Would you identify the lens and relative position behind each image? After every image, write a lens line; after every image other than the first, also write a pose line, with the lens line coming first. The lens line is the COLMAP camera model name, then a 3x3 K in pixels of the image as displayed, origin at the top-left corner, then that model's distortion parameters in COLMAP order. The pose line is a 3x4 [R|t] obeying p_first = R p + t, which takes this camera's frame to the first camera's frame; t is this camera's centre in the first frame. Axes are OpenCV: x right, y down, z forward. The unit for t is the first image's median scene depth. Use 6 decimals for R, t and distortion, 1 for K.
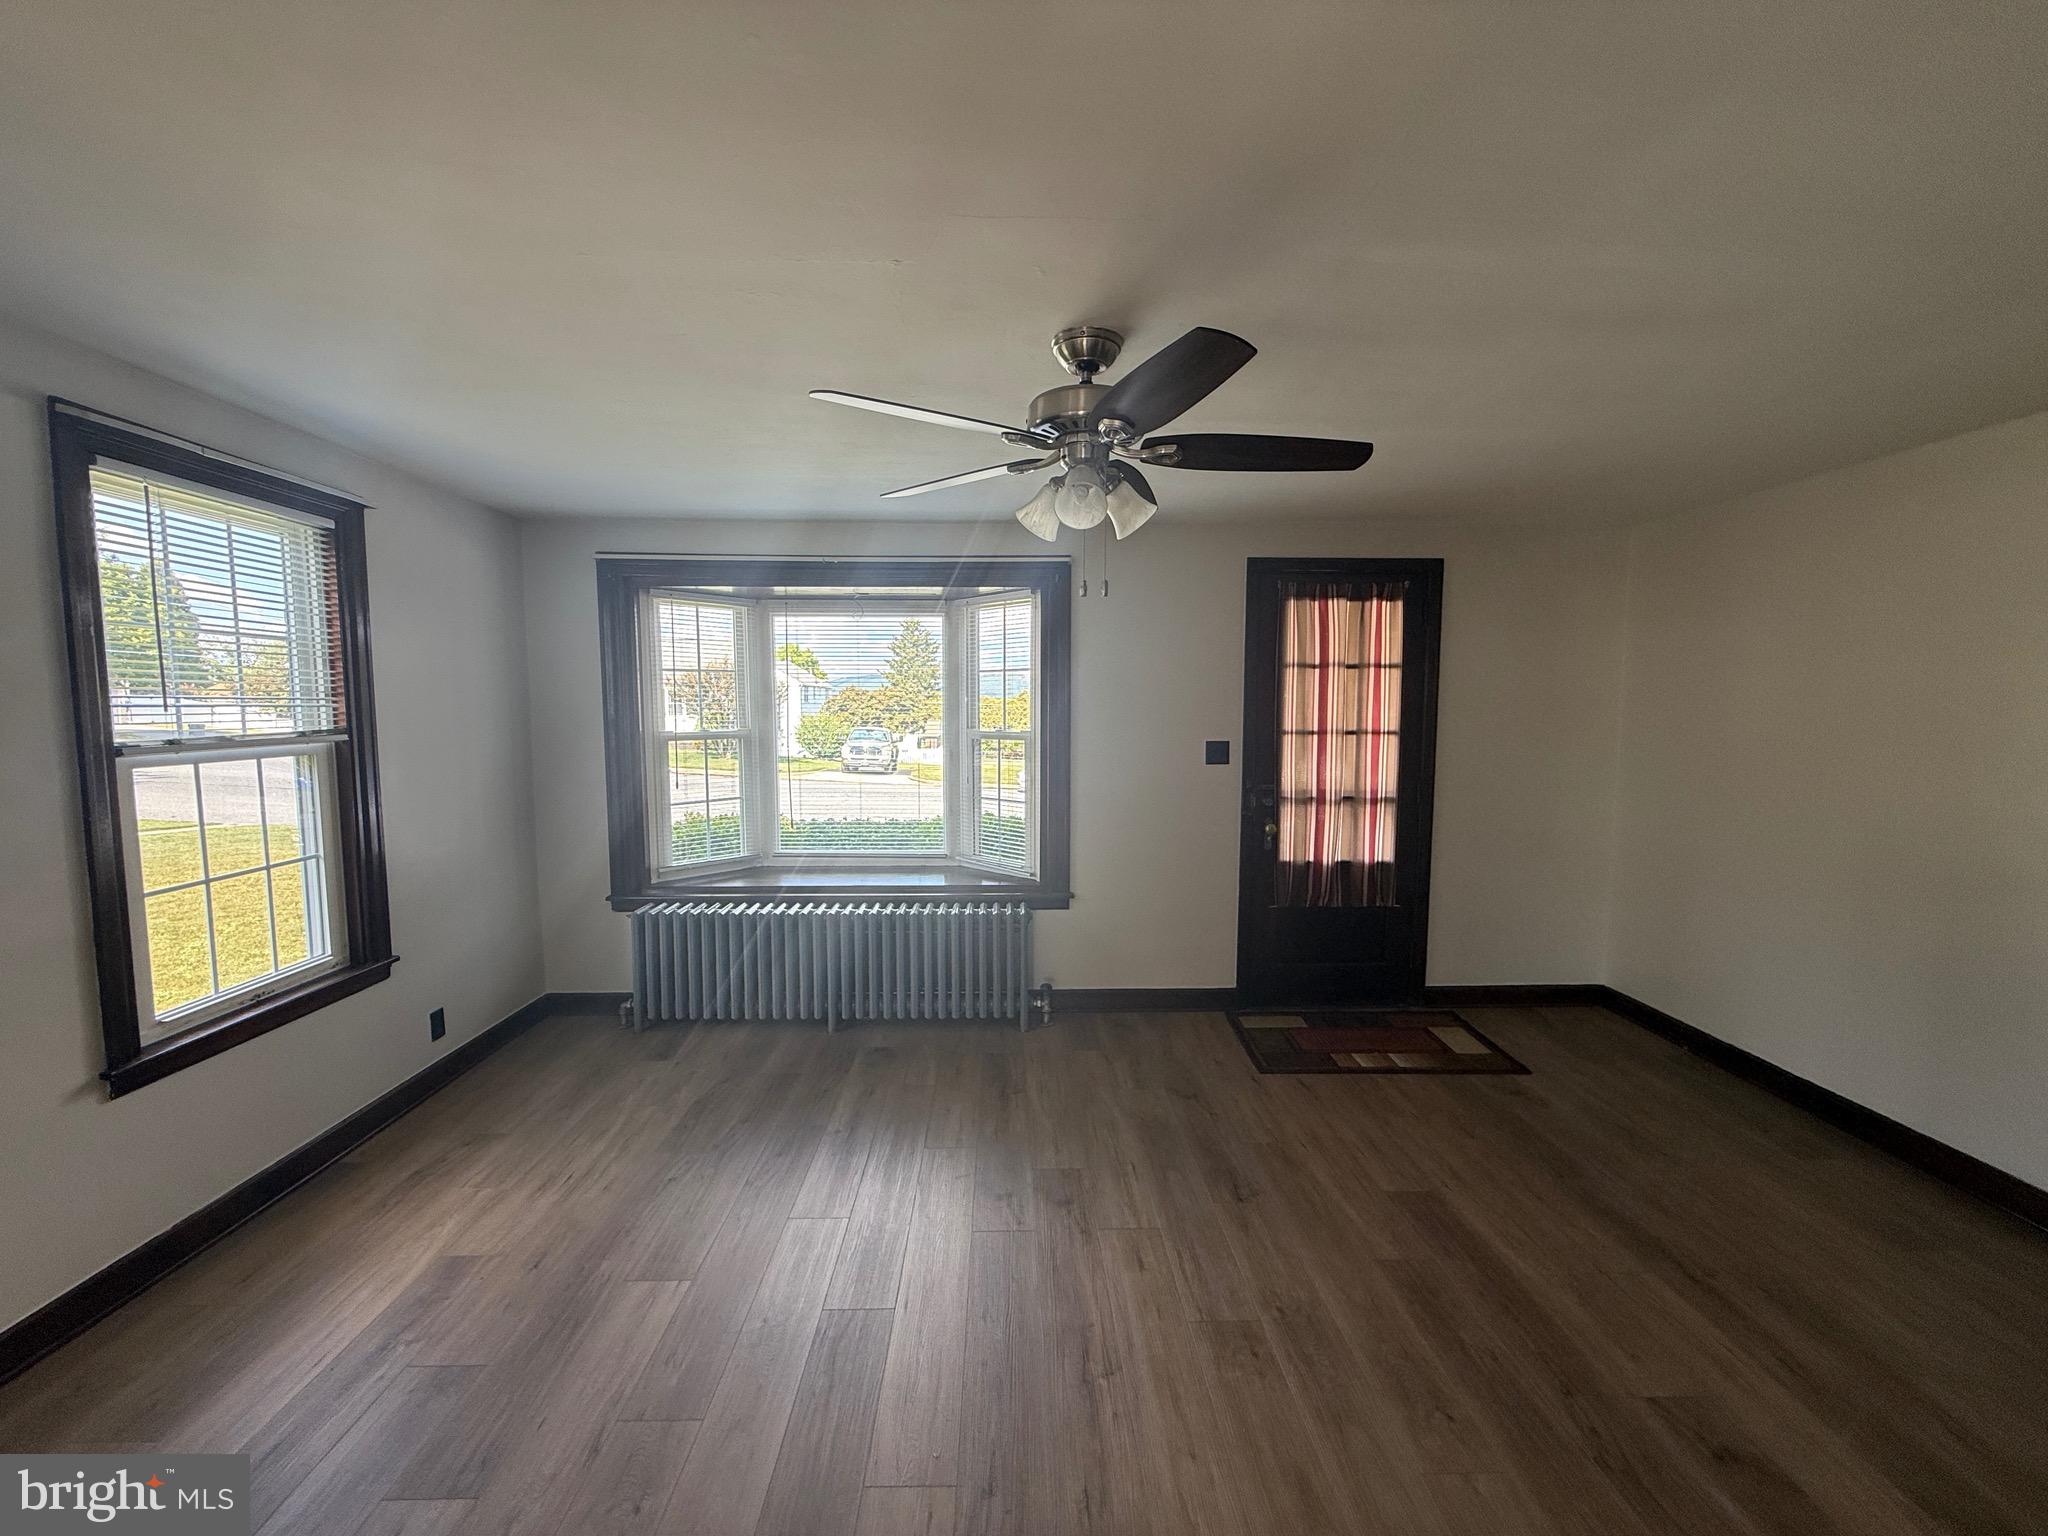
lens RADIAL K [[811.2, 0, 1021.0], [0, 811.2, 771.9], [0, 0, 1]] dist [0.000302, 0.000037]
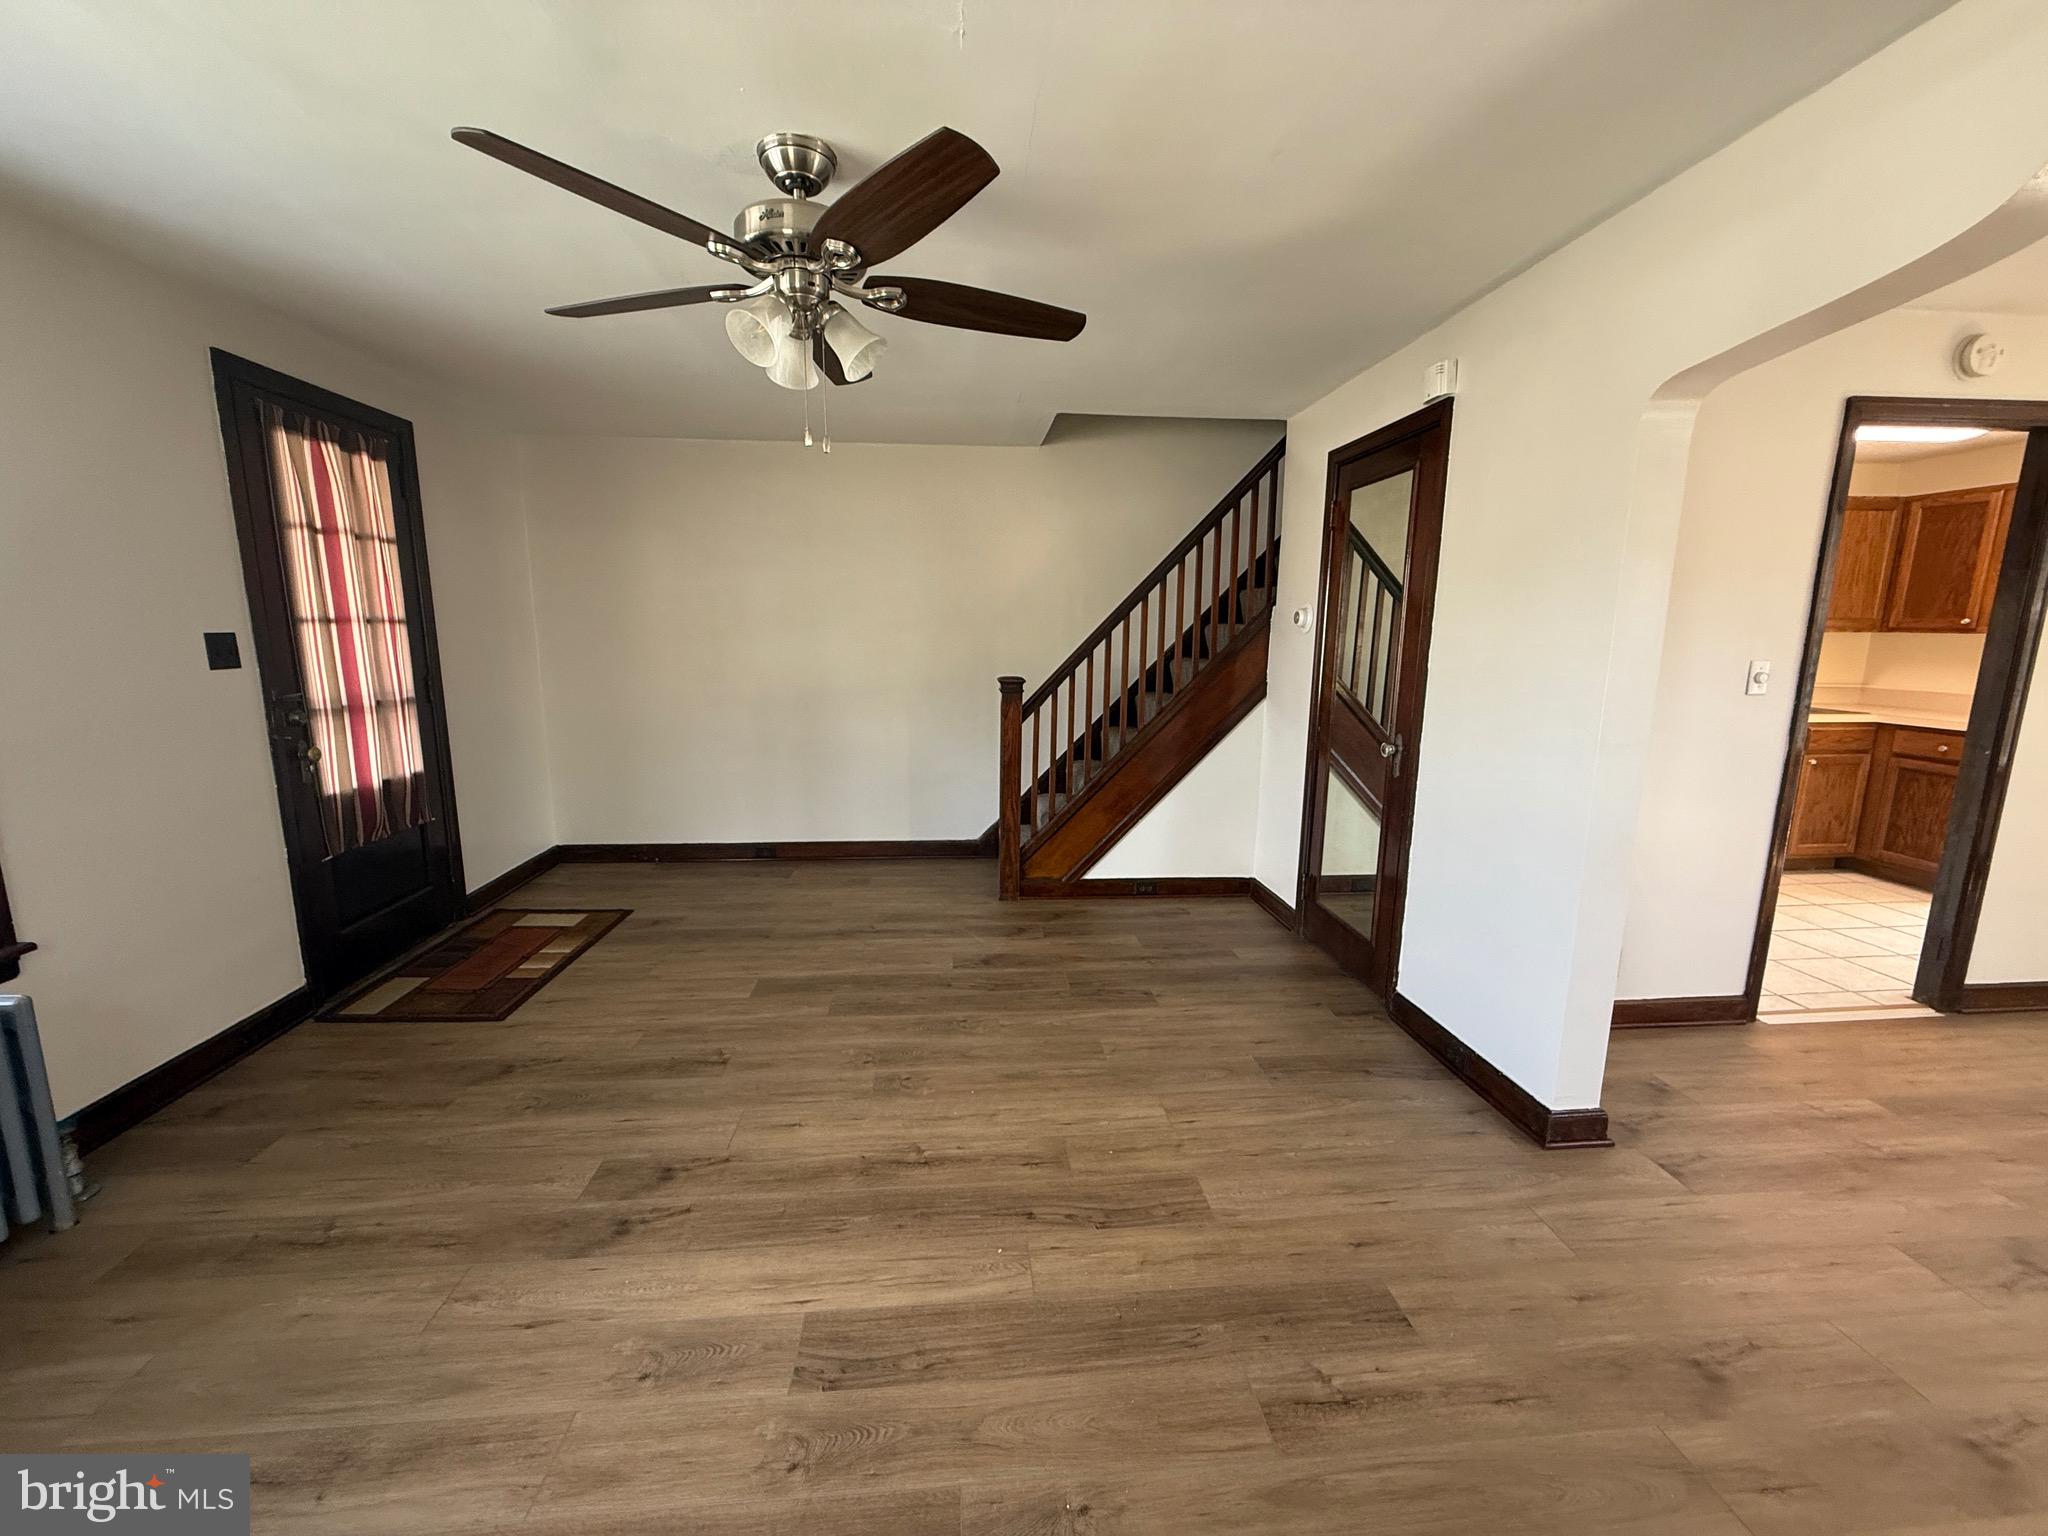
lens RADIAL K [[811.2, 0, 1021.0], [0, 811.2, 771.9], [0, 0, 1]] dist [0.000302, 0.000037]
pose [[-0.068184, -0.175552, 0.982106, -0.495921], [0.069455, 0.981173, 0.180207, -0.001503], [-0.995252, 0.080499, -0.054707, 0.447312]]
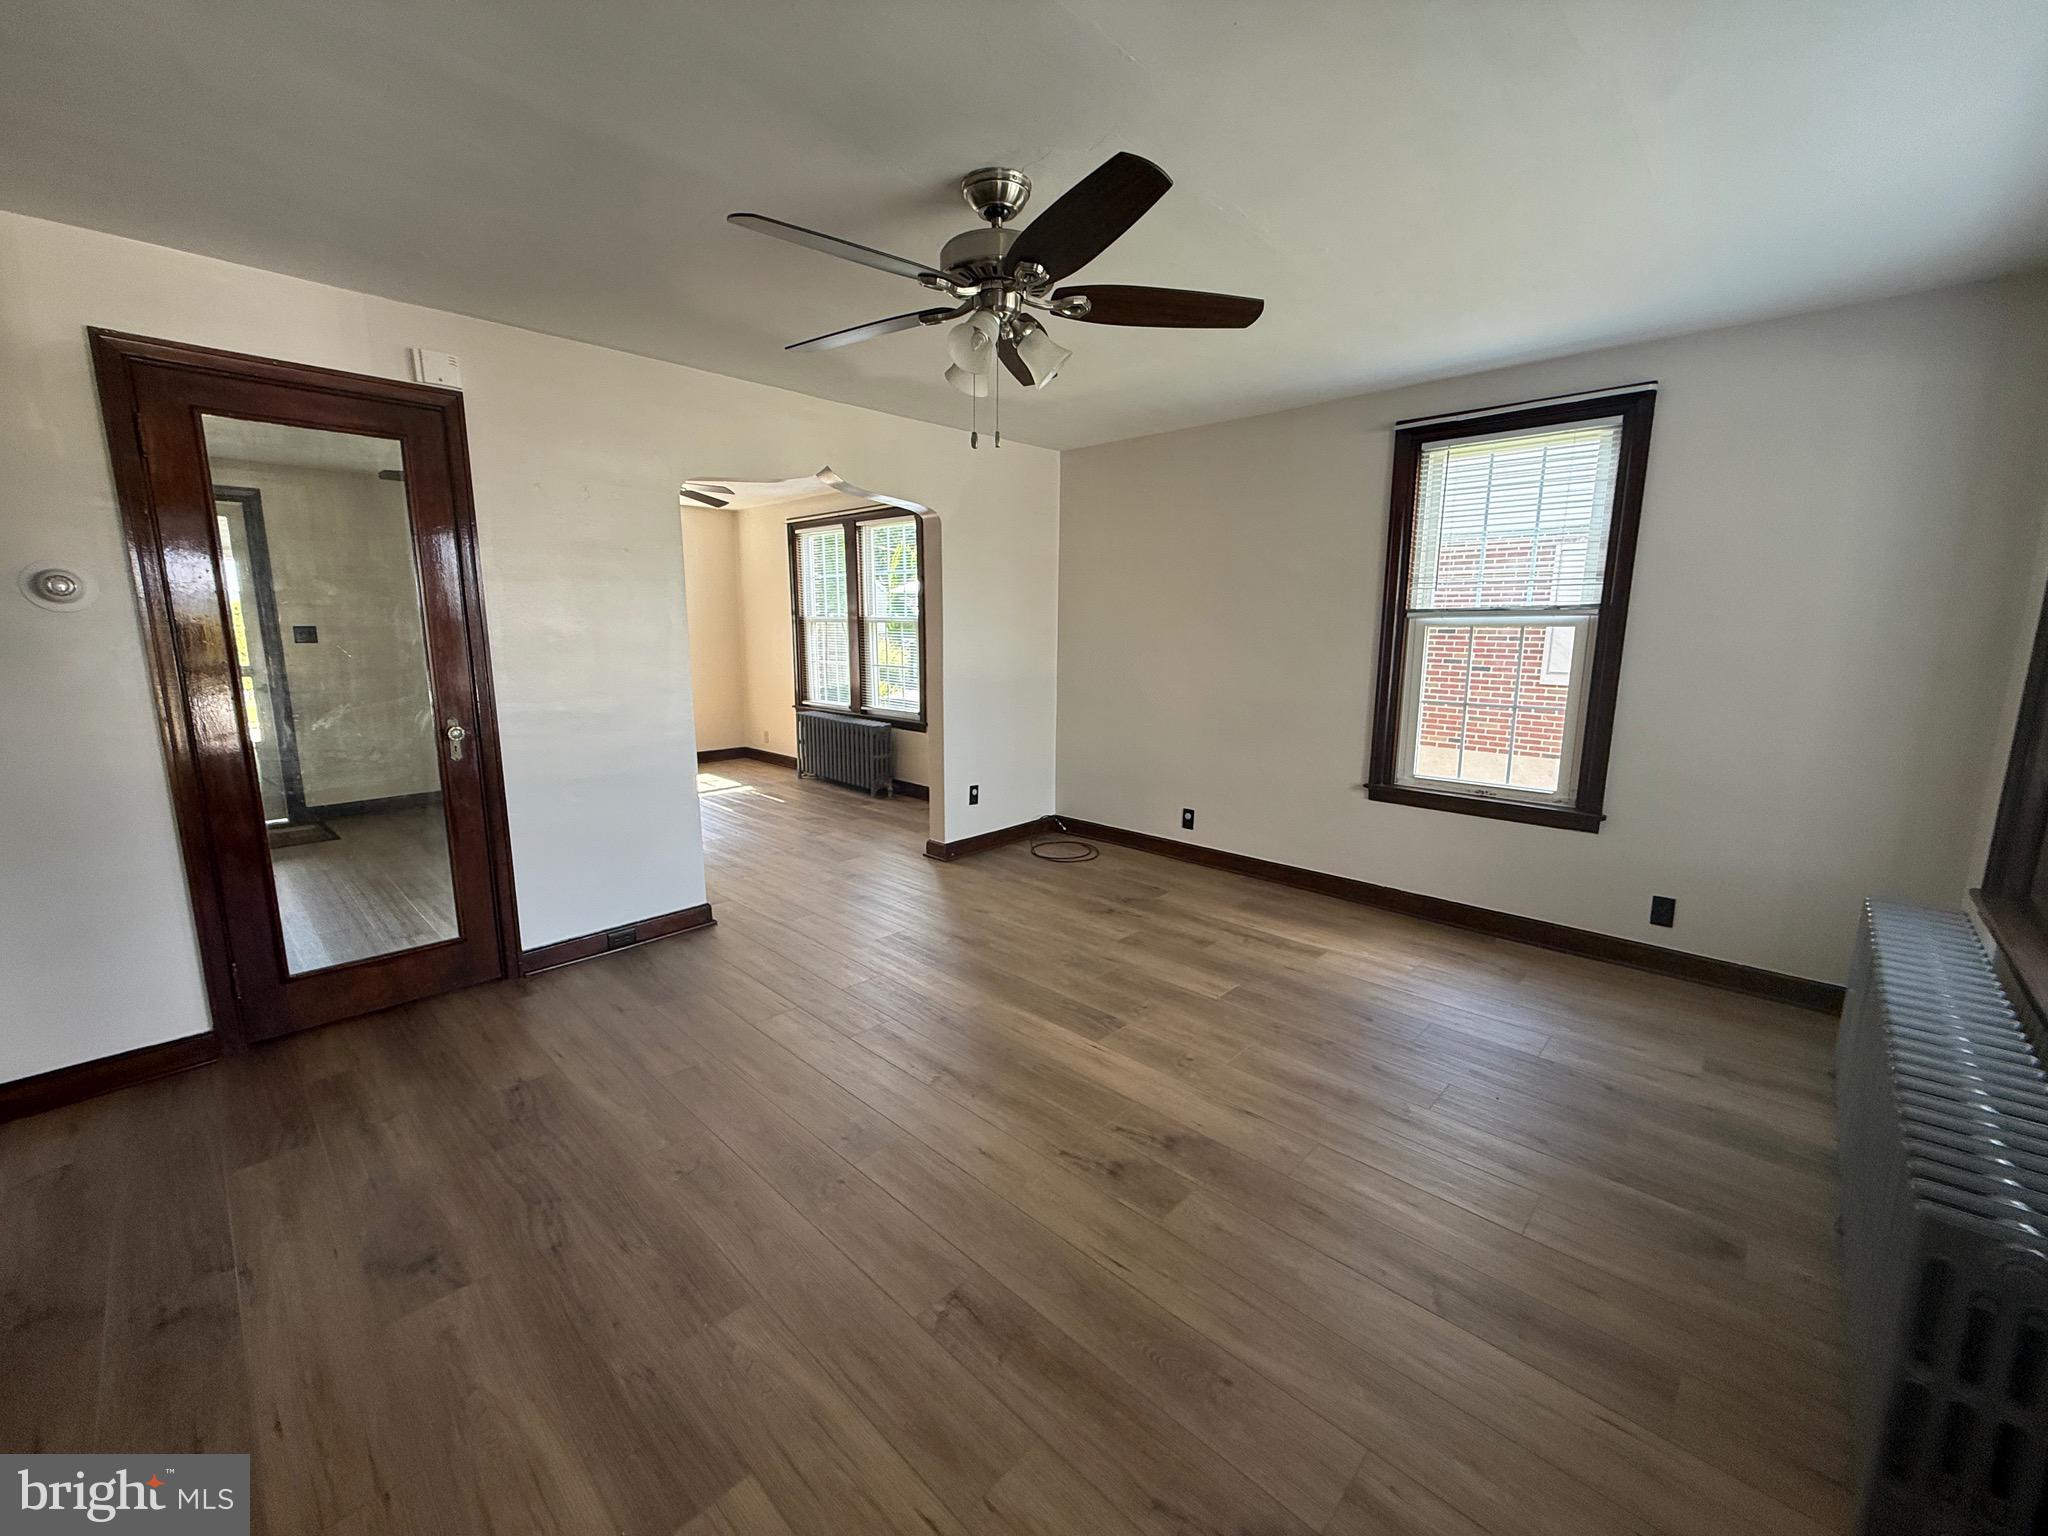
lens RADIAL K [[811.2, 0, 1021.0], [0, 811.2, 771.9], [0, 0, 1]] dist [0.000302, 0.000037]
pose [[-0.707987, 0.123692, -0.695309, 0.443008], [-0.058621, 0.970852, 0.232400, -0.032068], [0.703789, 0.205296, -0.680099, 0.970928]]
